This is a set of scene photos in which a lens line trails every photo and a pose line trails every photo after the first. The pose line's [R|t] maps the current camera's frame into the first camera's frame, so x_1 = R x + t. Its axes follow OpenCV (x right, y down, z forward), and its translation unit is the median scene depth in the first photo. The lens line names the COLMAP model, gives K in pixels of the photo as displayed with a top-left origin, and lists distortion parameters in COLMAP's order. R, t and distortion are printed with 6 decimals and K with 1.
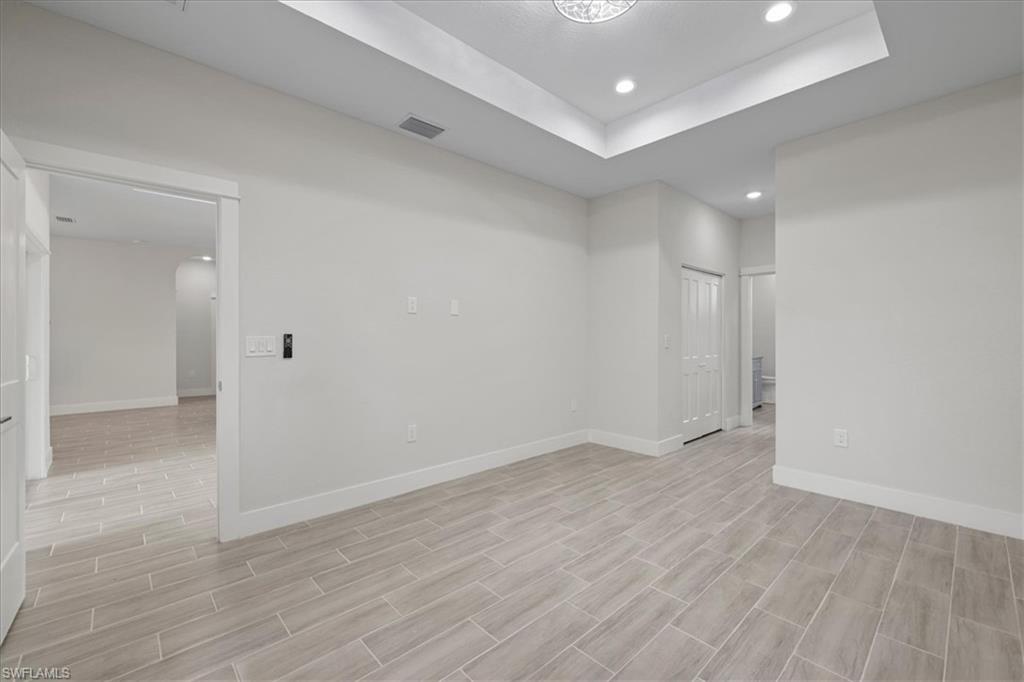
lens RADIAL K [[426.5, 0, 511.1], [0, 426.5, 335.3], [0, 0, 1]] dist [-0.000367, -0.000192]
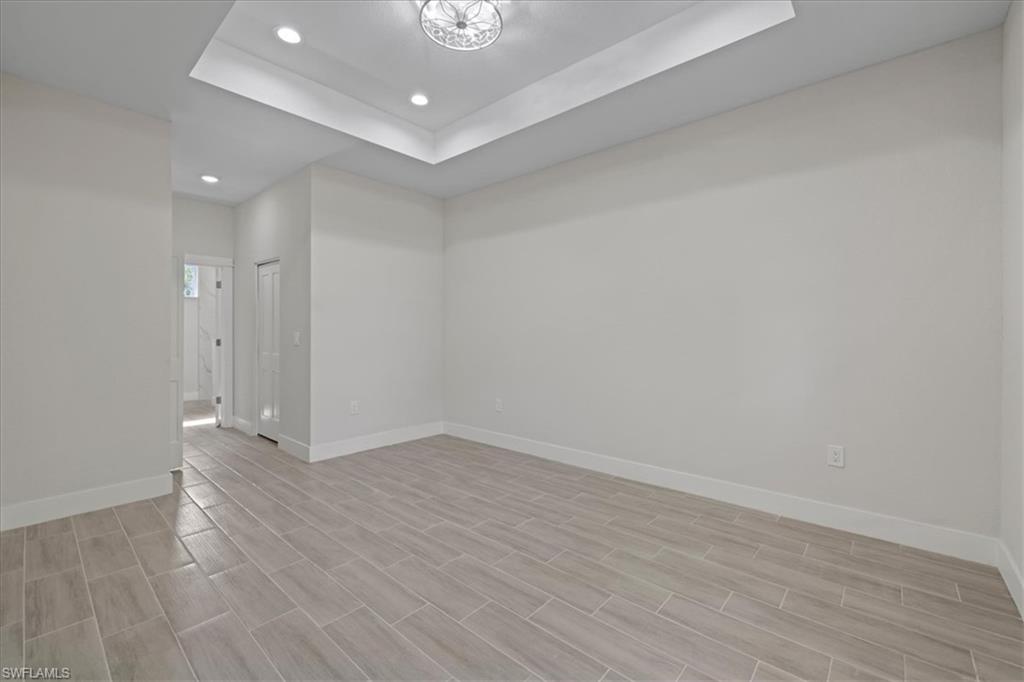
lens RADIAL K [[426.5, 0, 511.1], [0, 426.5, 335.3], [0, 0, 1]] dist [-0.000367, -0.000192]
pose [[-0.106700, -0.007479, 0.994263, -0.787348], [-0.008886, 0.999939, 0.006568, -0.003714], [-0.994252, -0.008134, -0.106760, 0.832376]]
